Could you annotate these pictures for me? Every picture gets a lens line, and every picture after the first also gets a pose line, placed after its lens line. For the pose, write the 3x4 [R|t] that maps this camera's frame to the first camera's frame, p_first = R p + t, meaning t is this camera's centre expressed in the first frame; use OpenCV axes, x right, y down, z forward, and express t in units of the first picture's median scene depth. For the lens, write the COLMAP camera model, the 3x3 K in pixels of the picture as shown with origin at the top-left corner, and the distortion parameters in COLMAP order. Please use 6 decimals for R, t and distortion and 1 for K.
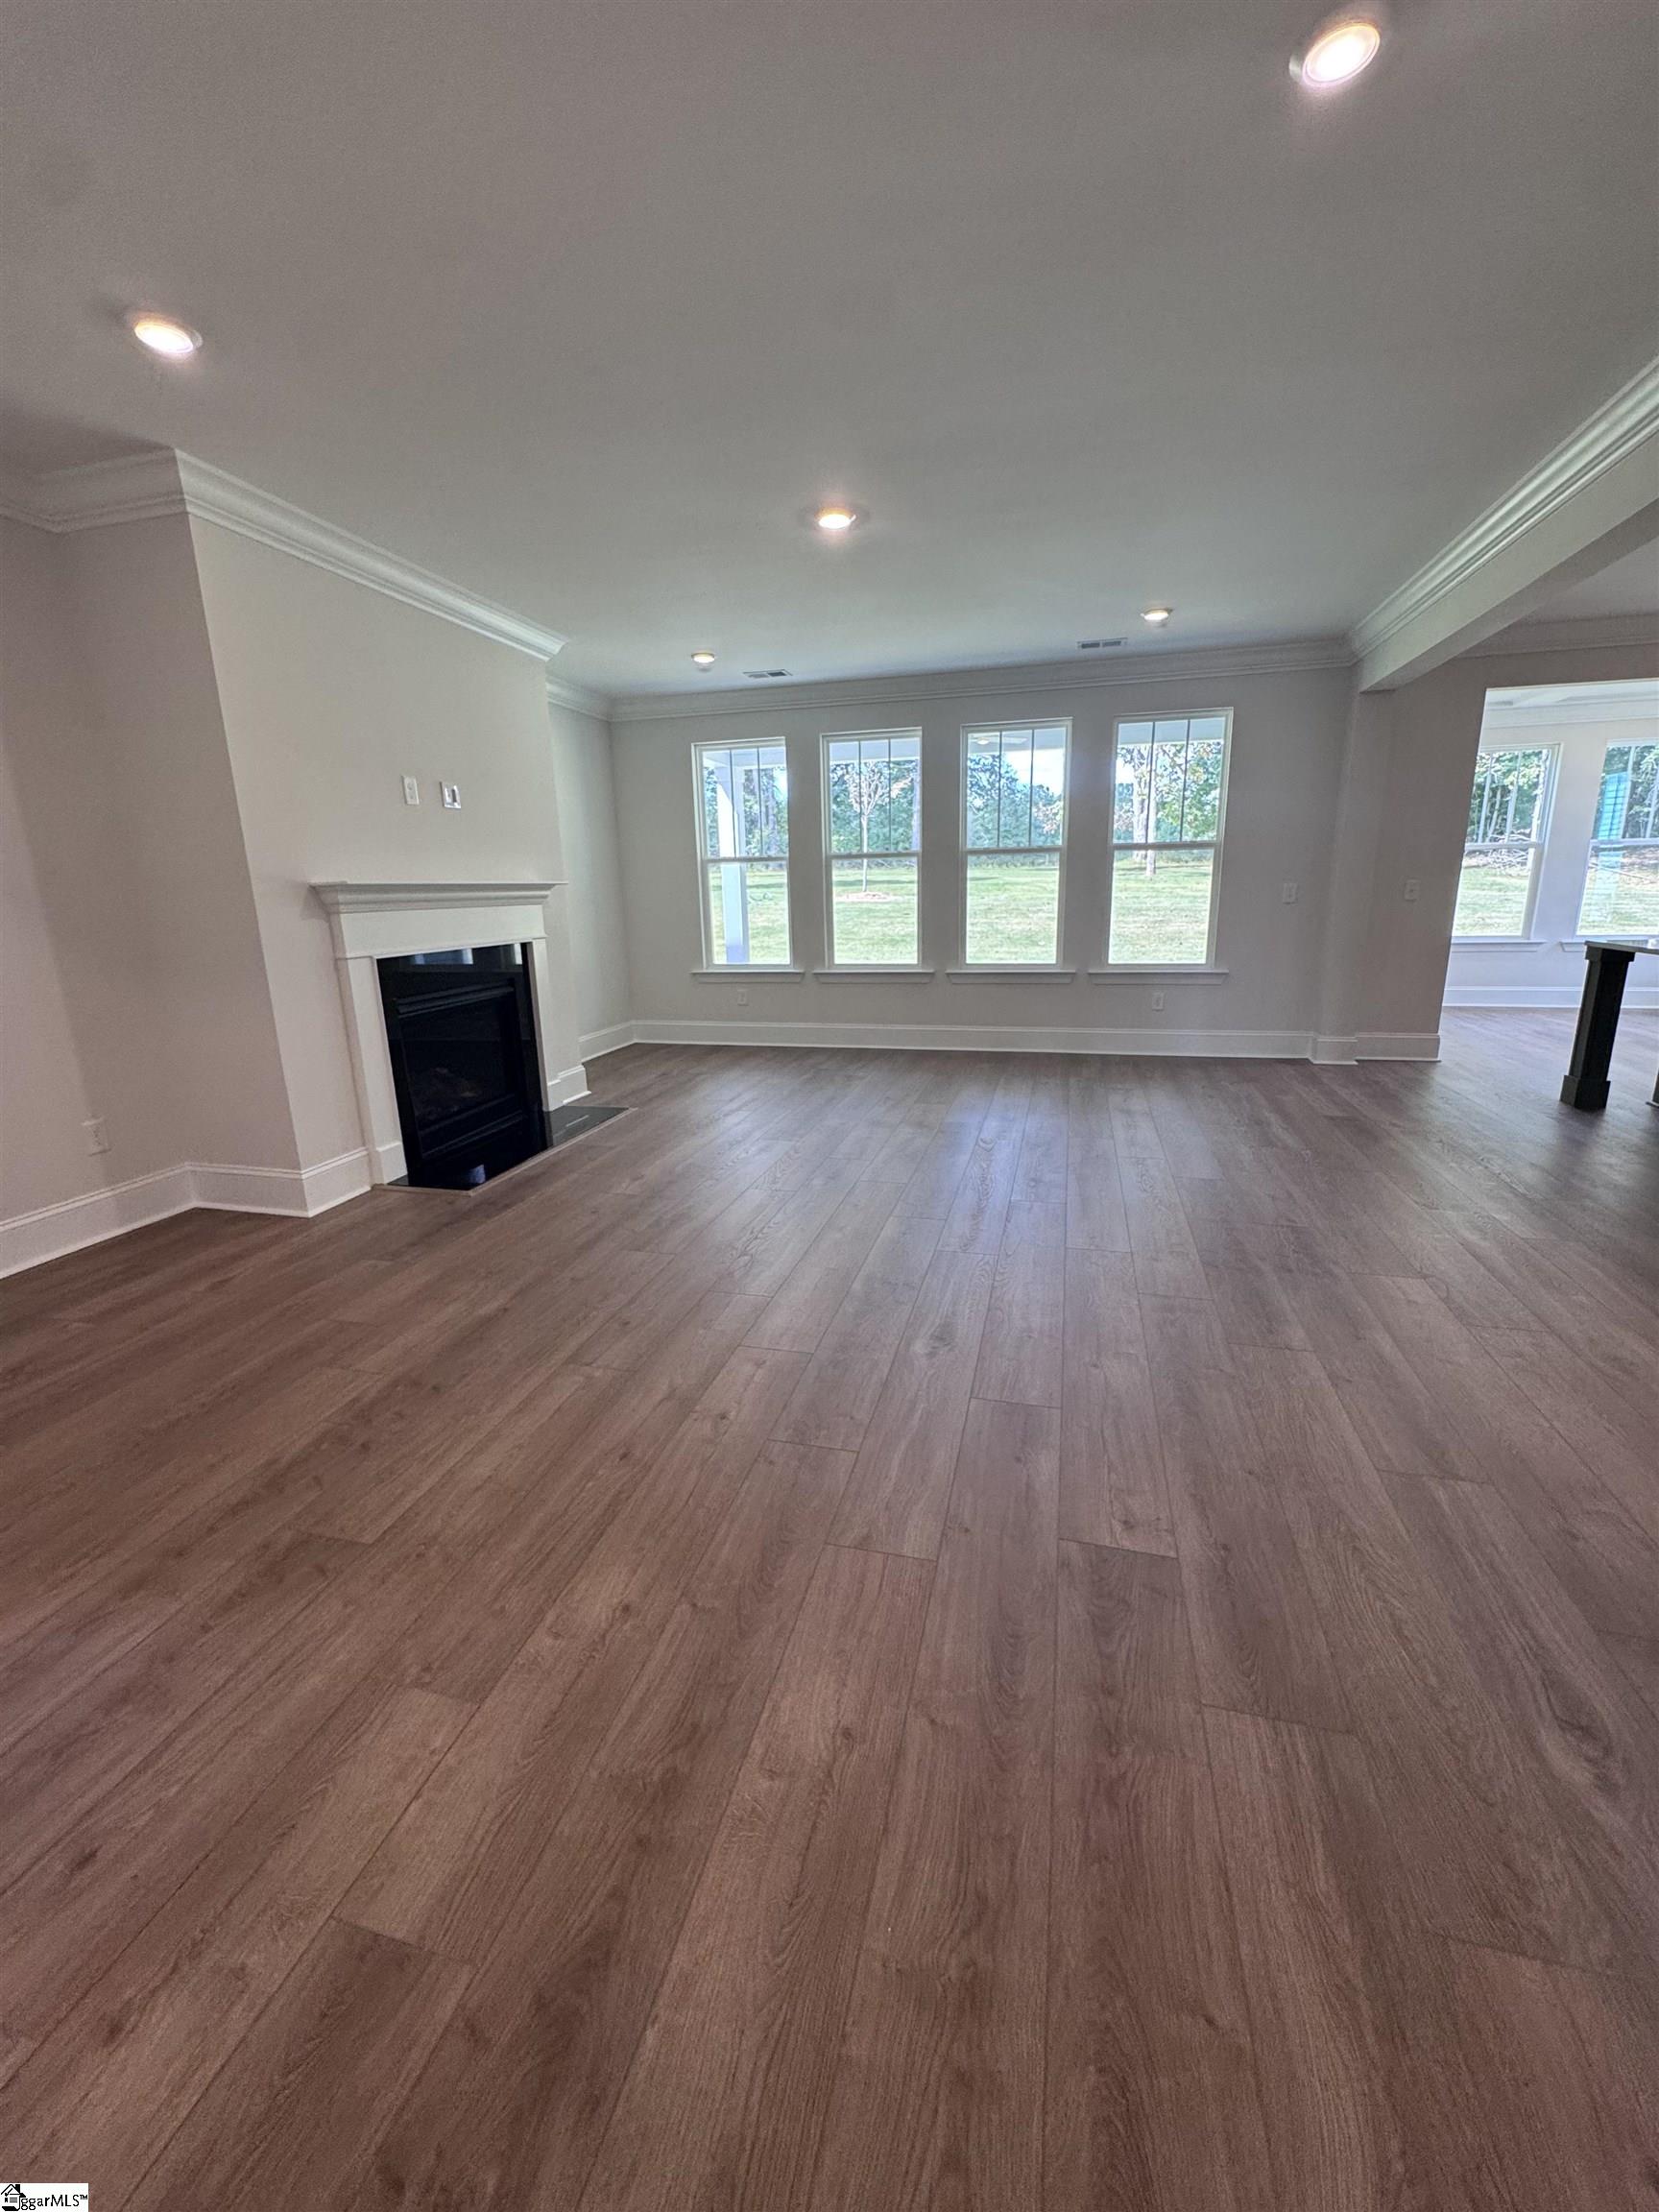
lens RADIAL K [[887.6, 0, 834.8], [0, 887.6, 1094.6], [0, 0, 1]] dist [-0.003833, -0.000140]
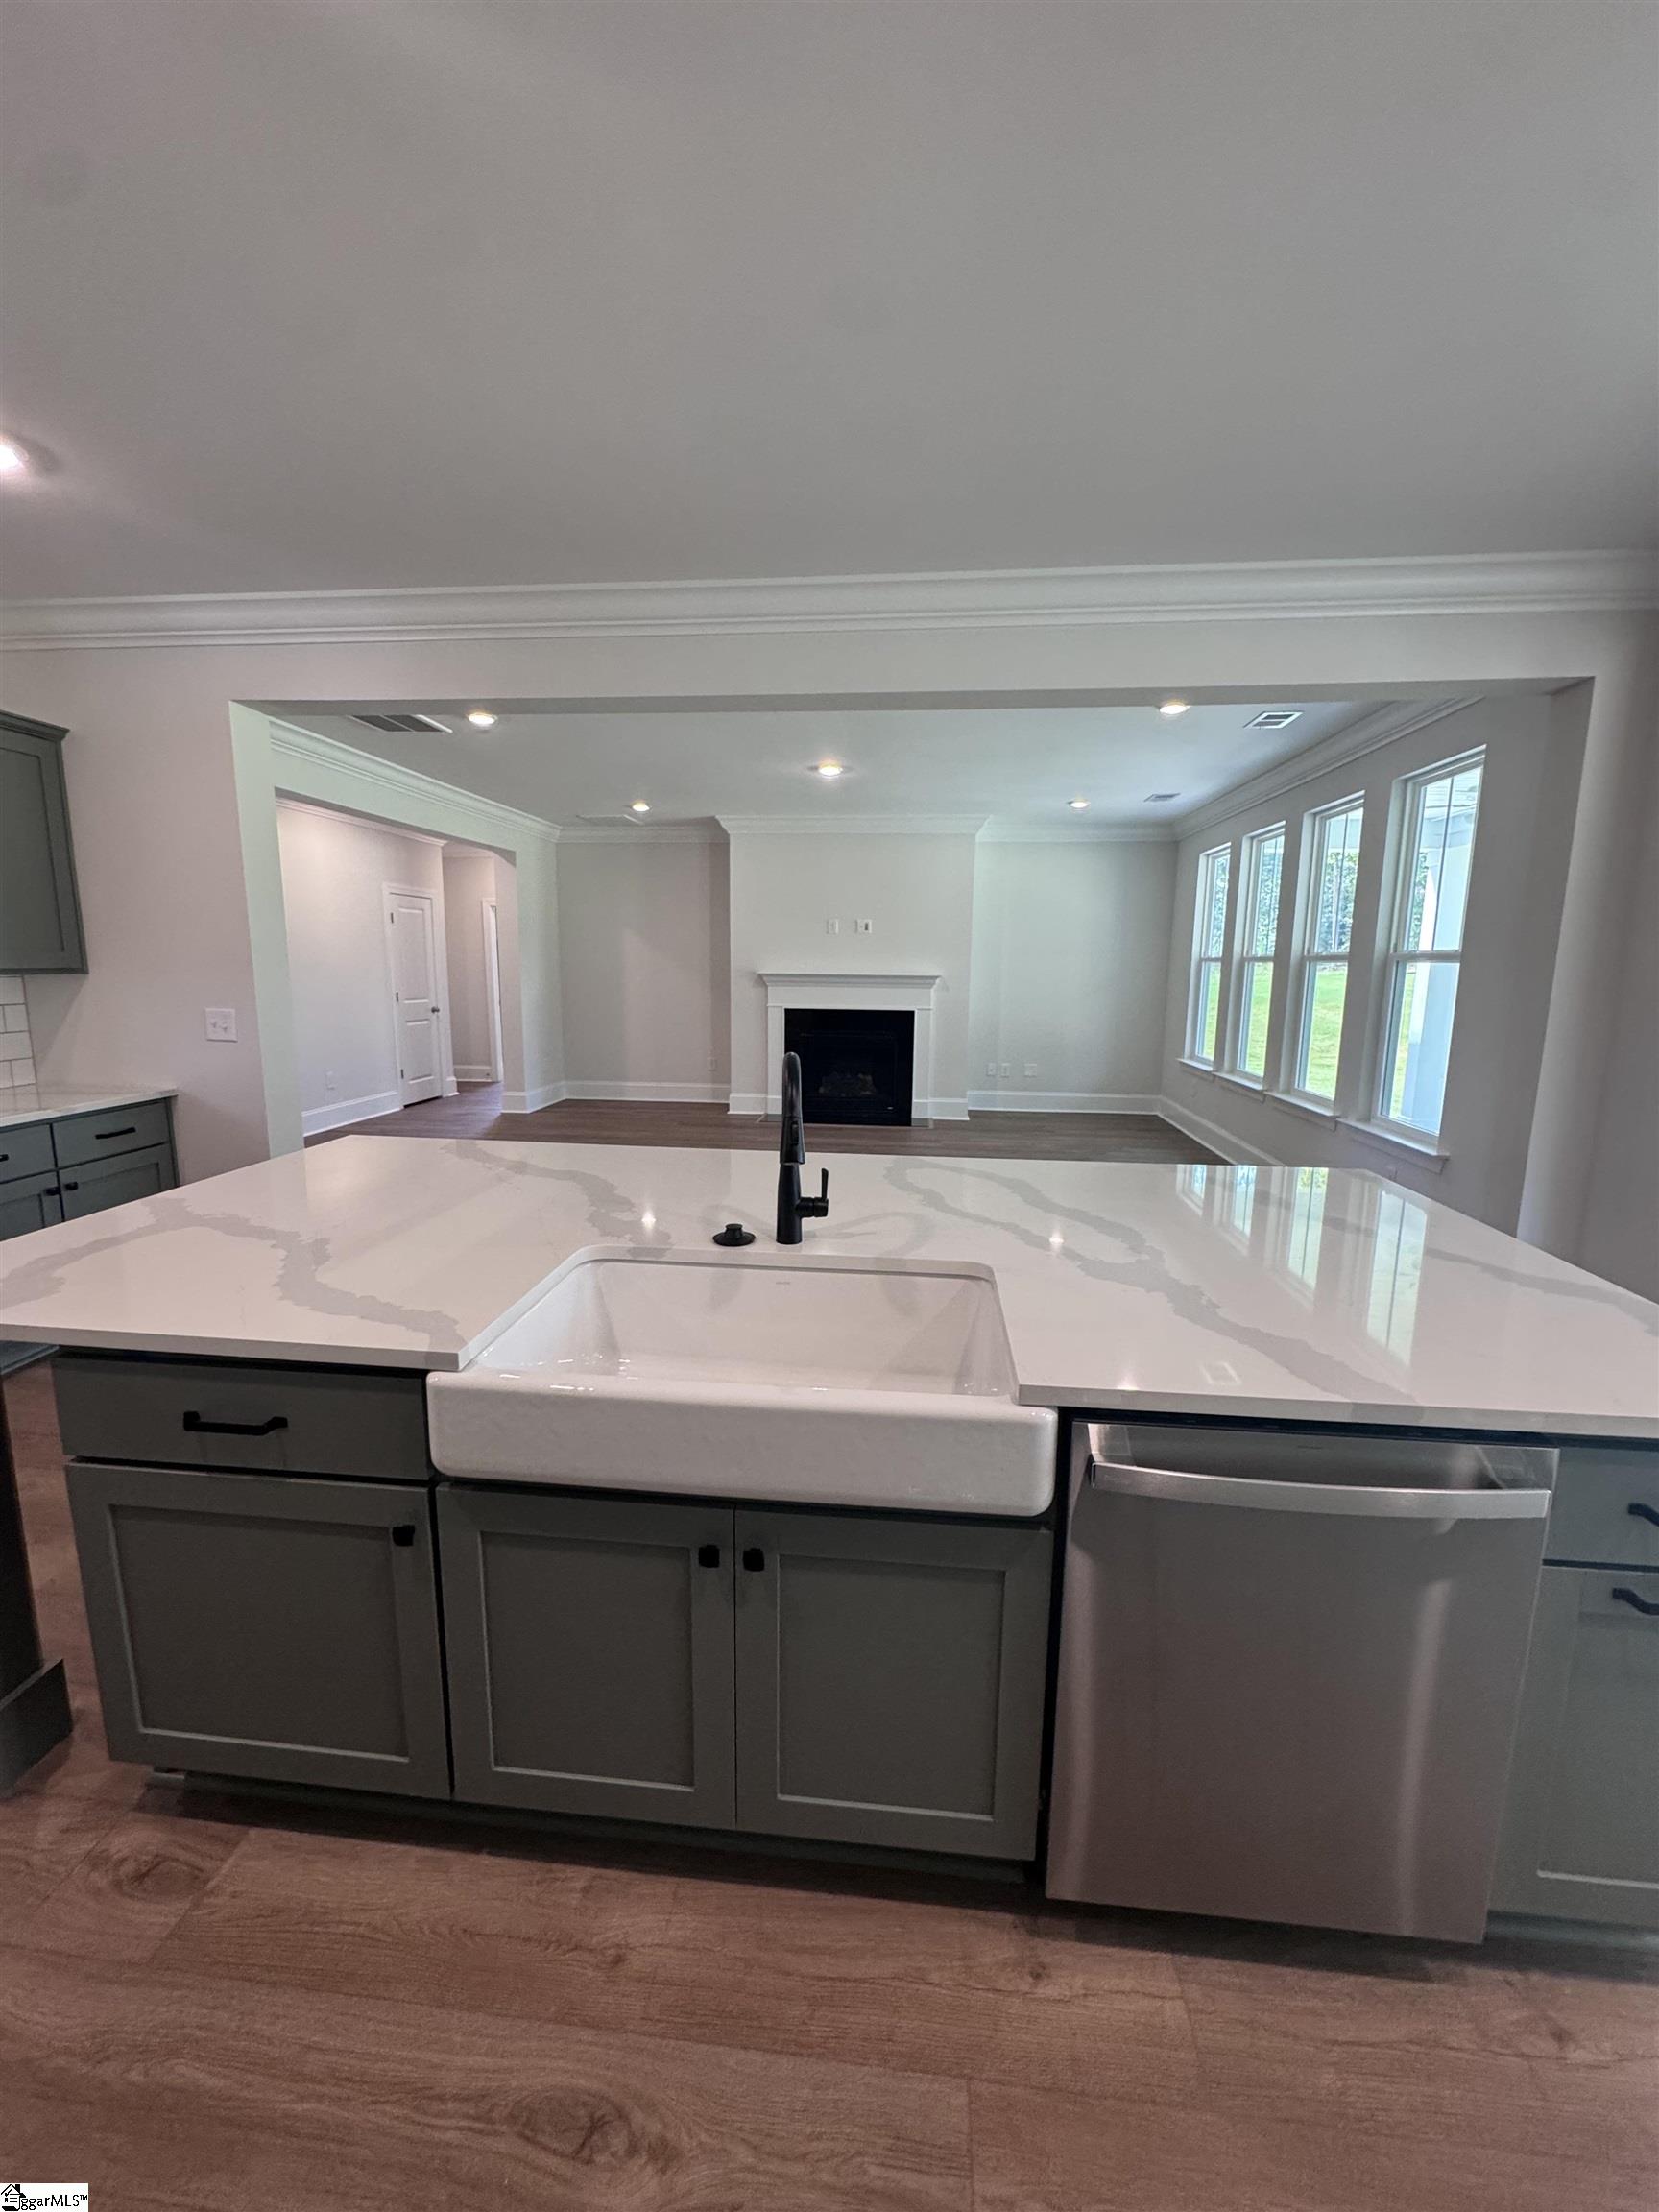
lens RADIAL K [[887.6, 0, 829.7], [0, 887.6, 1107.9], [0, 0, 1]] dist [-0.003833, -0.000140]
pose [[0.143307, 0.182011, -0.972797, 1.566541], [-0.242930, 0.959340, 0.143706, -0.253149], [0.959400, 0.215727, 0.181696, 0.764478]]
